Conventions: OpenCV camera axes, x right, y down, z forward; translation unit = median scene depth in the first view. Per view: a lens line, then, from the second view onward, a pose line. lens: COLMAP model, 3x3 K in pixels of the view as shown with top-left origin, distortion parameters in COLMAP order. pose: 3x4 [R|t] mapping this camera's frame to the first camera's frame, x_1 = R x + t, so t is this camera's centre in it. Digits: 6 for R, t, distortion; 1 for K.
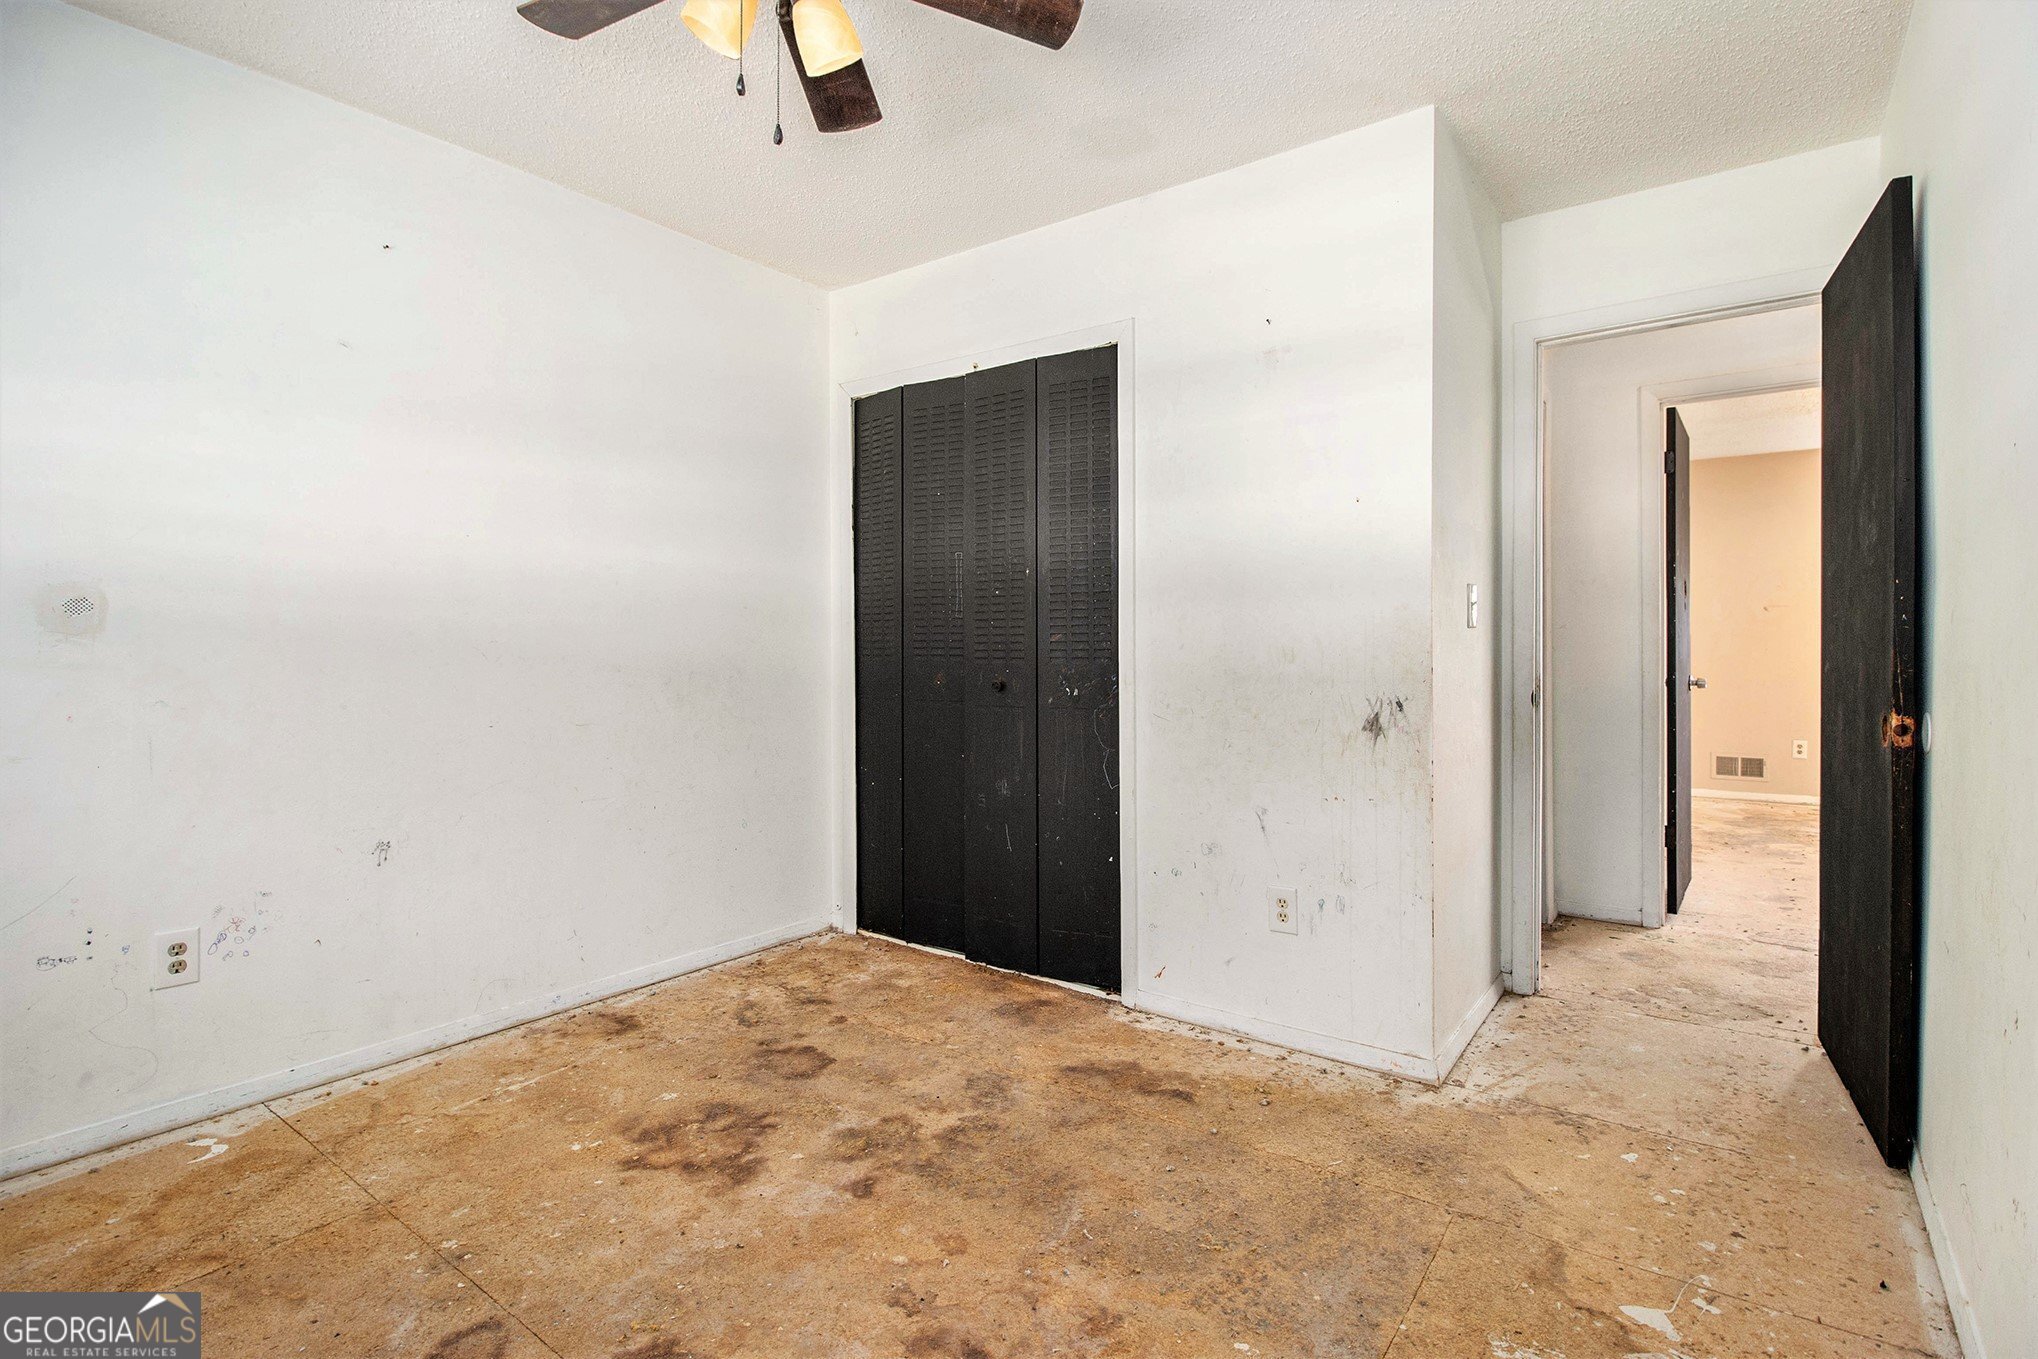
lens RADIAL K [[986.1, 0, 1041.5], [0, 986.1, 637.4], [0, 0, 1]] dist [0.026070, -0.017461]
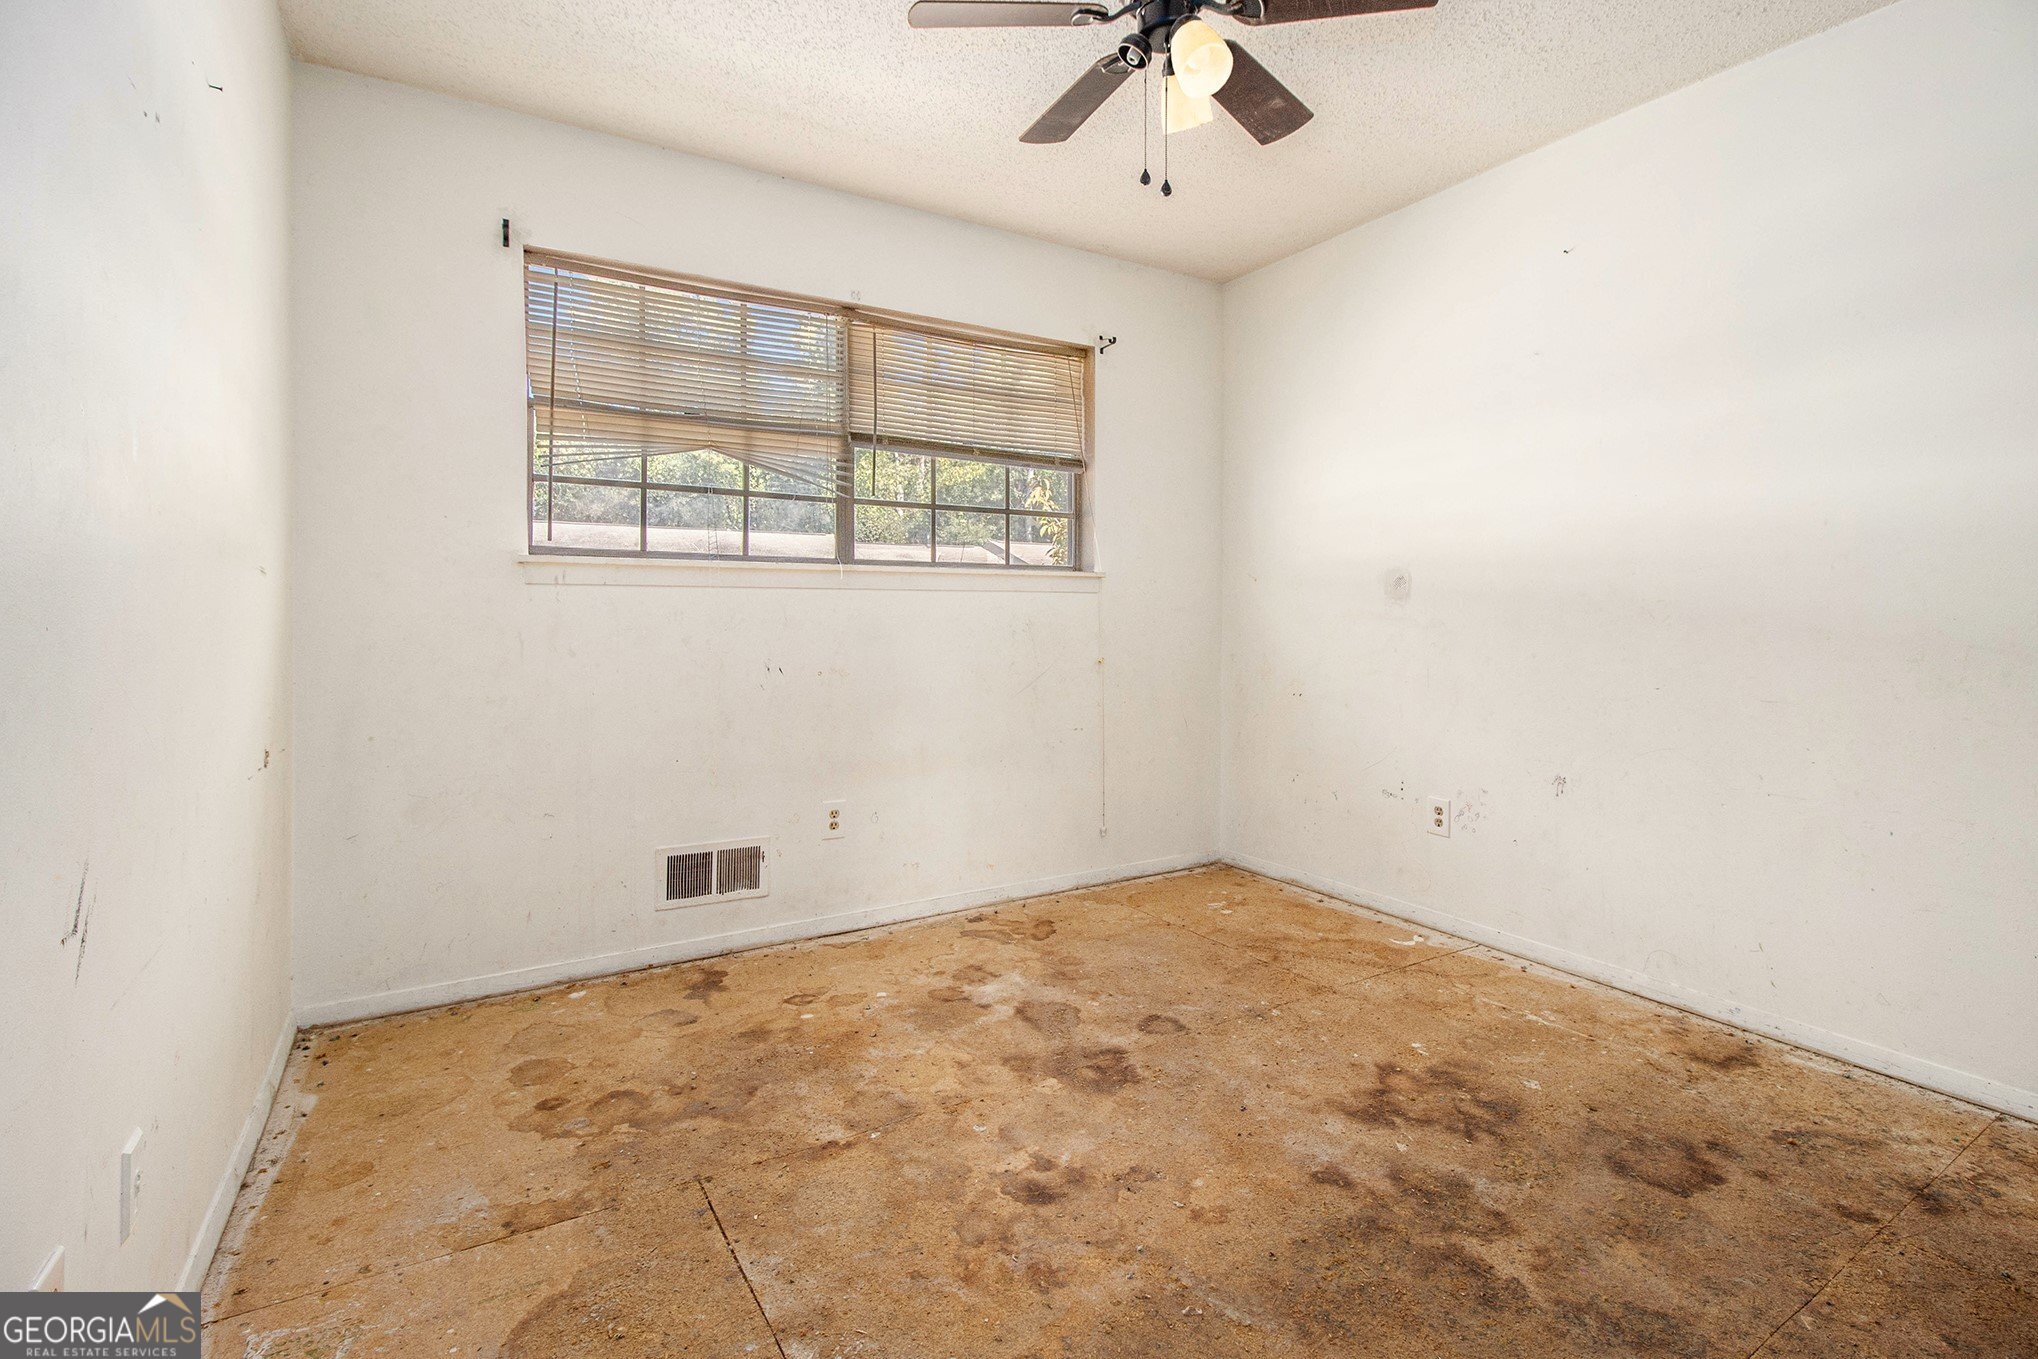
lens RADIAL K [[940.2, 0, 1023.0], [0, 940.2, 633.6], [0, 0, 1]] dist [-0.038245, 0.008053]
pose [[-0.373471, 0.014650, -0.927526, 0.613807], [-0.008020, 0.999787, 0.019021, 0.026537], [0.927607, 0.014543, -0.373274, 0.890692]]
